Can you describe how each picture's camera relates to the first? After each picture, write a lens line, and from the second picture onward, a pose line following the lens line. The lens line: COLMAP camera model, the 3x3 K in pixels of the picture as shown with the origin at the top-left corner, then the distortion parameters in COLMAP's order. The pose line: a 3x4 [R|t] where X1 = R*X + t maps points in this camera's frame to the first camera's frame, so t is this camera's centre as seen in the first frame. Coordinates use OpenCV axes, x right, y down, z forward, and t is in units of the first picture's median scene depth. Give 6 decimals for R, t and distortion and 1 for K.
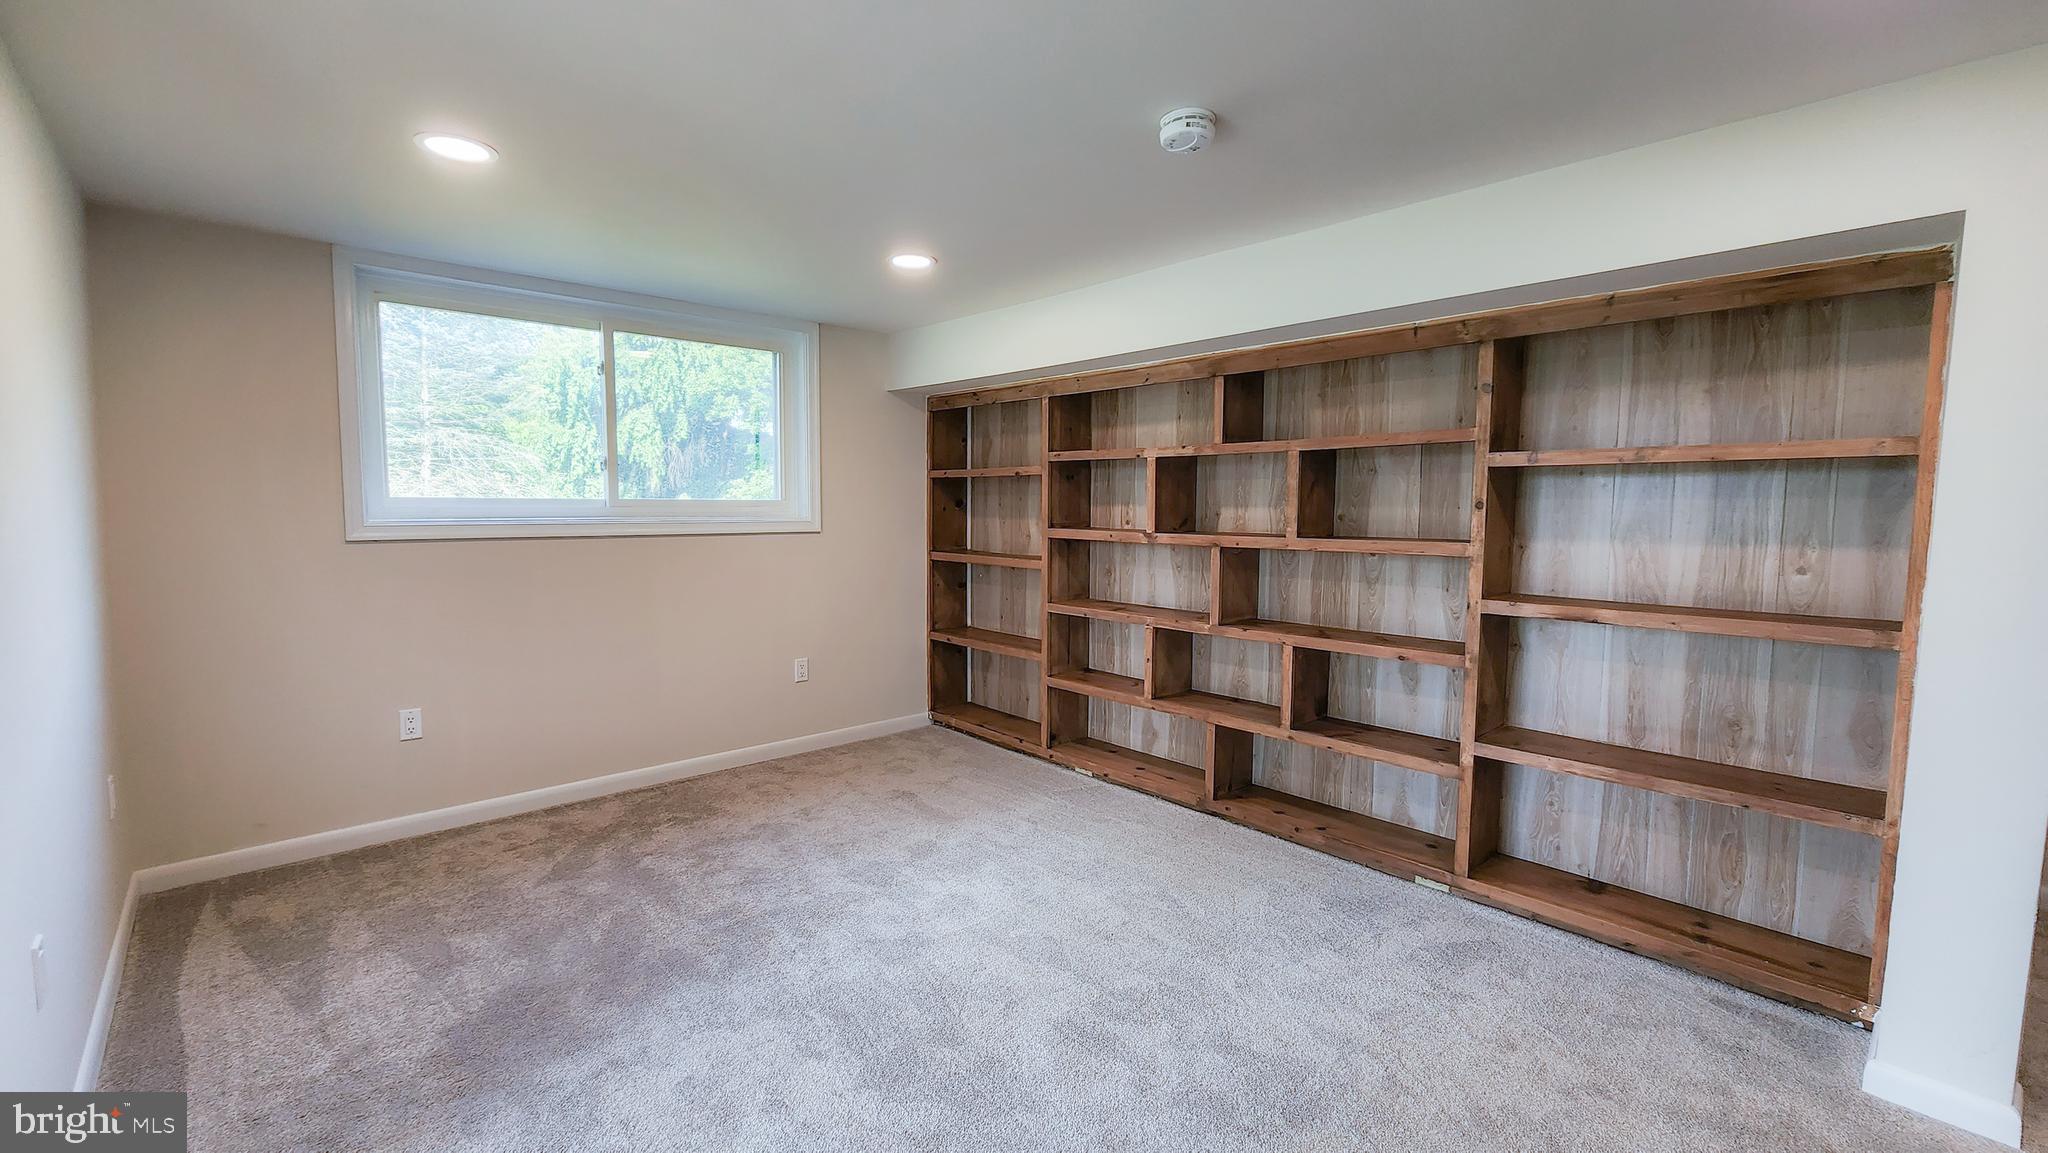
lens RADIAL K [[845.5, 0, 1024.0], [0, 845.5, 576.5], [0, 0, 1]] dist [-0.000176, 0.000430]
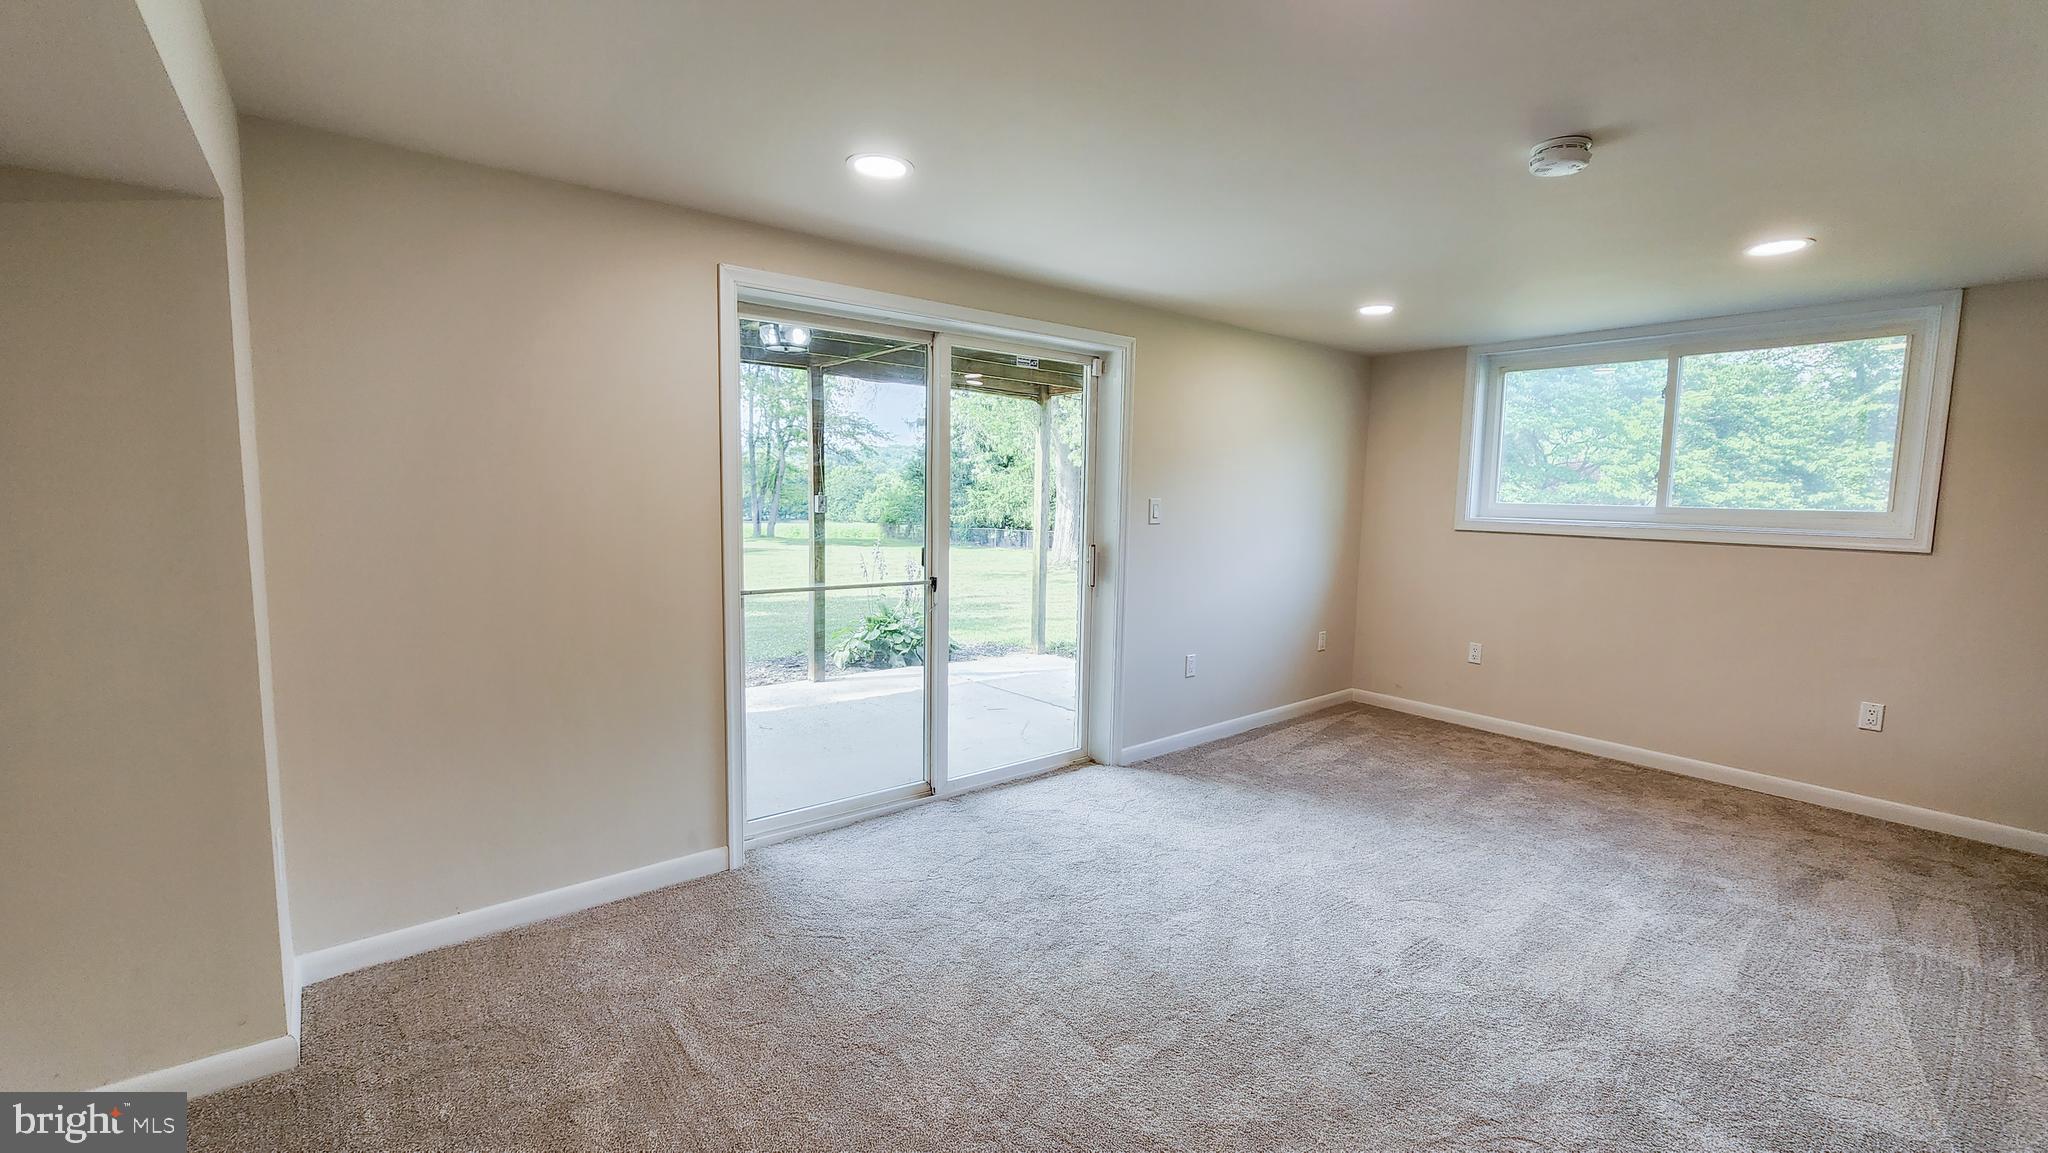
lens RADIAL K [[845.5, 0, 1024.0], [0, 845.5, 576.5], [0, 0, 1]] dist [-0.000176, 0.000430]
pose [[-0.083407, 0.096652, -0.991817, 0.815519], [-0.099905, 0.989460, 0.104824, -0.038350], [0.991495, 0.107830, -0.072872, 0.290249]]
